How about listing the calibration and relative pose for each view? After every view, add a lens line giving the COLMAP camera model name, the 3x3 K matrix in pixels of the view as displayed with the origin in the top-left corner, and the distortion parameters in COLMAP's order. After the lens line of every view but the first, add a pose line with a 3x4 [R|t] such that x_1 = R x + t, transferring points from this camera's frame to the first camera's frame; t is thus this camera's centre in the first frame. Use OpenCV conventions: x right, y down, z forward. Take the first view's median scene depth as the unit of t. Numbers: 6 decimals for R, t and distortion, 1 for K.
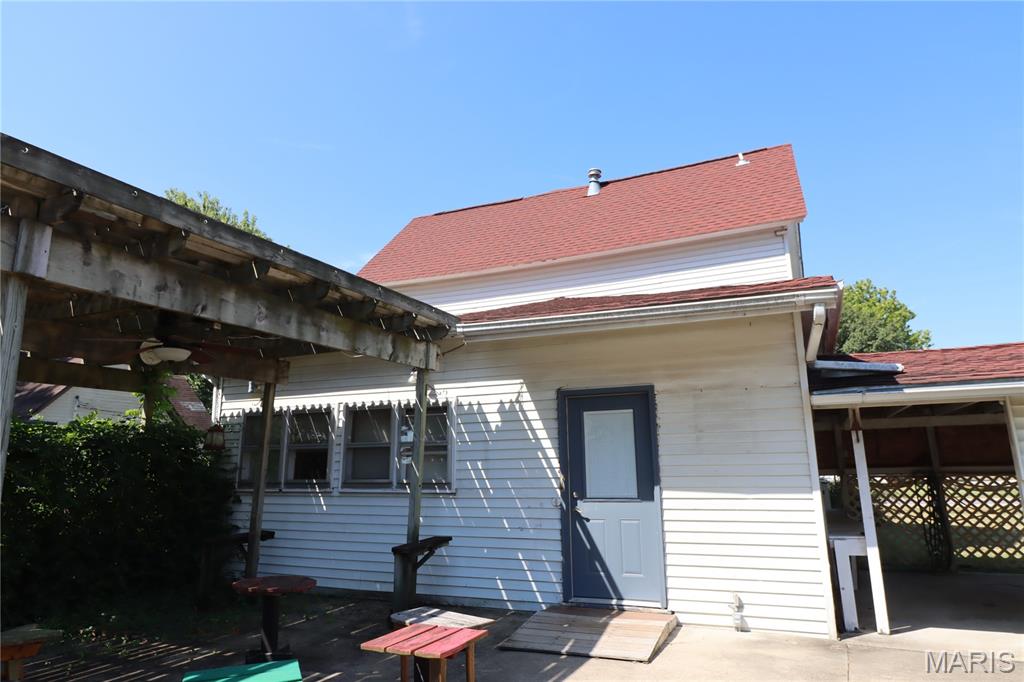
lens RADIAL K [[658.4, 0, 512.9], [0, 658.4, 330.8], [0, 0, 1]] dist [0.011543, -0.001826]
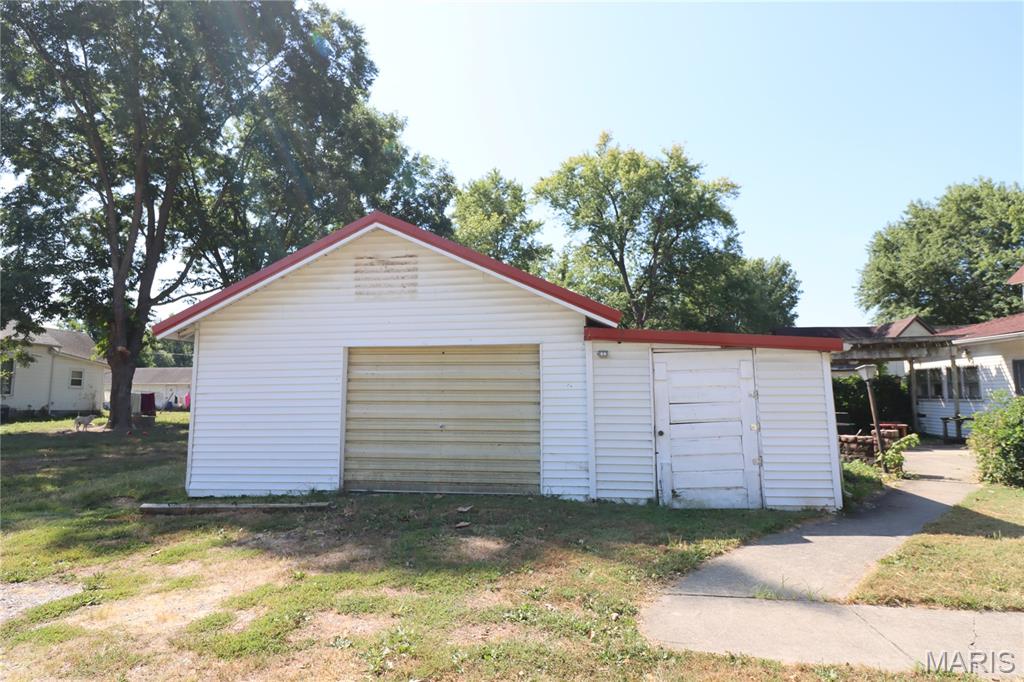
lens RADIAL K [[591.8, 0, 509.5], [0, 591.8, 334.7], [0, 0, 1]] dist [-0.001968, -0.004284]
pose [[0.312020, -0.096079, -0.945205, 1.623020], [0.206266, 0.977994, -0.031322, -0.329637], [0.927415, -0.185191, 0.324972, -1.477858]]
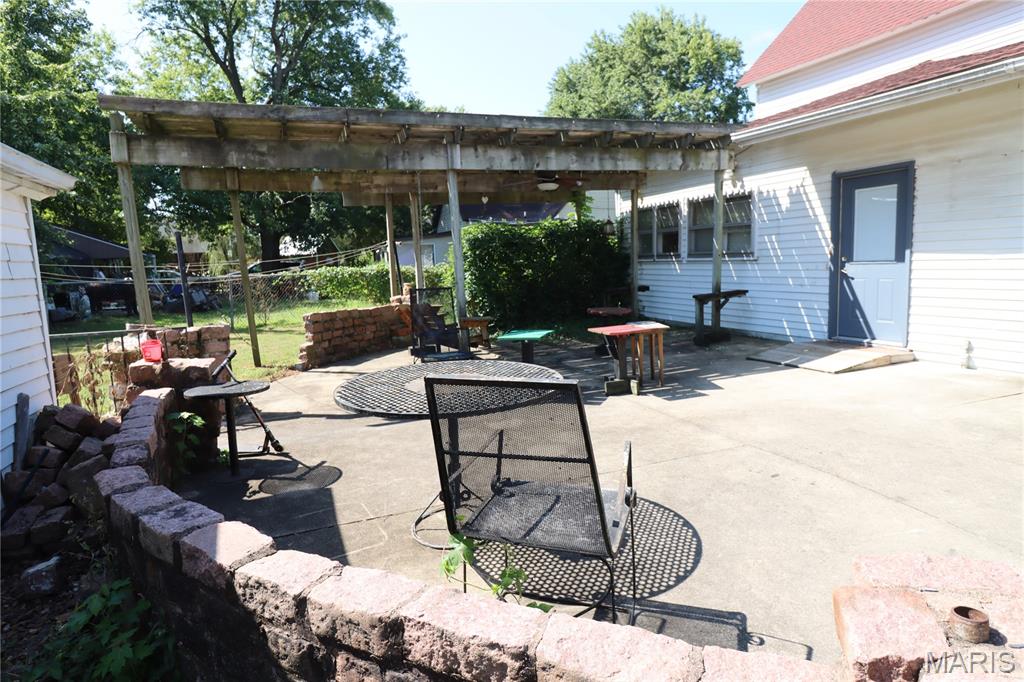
lens RADIAL K [[591.8, 0, 506.1], [0, 591.8, 332.4], [0, 0, 1]] dist [-0.001968, -0.004284]
pose [[0.721309, 0.063903, -0.689659, 0.413841], [0.180059, 0.944197, 0.275810, -0.040896], [0.668799, -0.323124, 0.669552, -0.211048]]
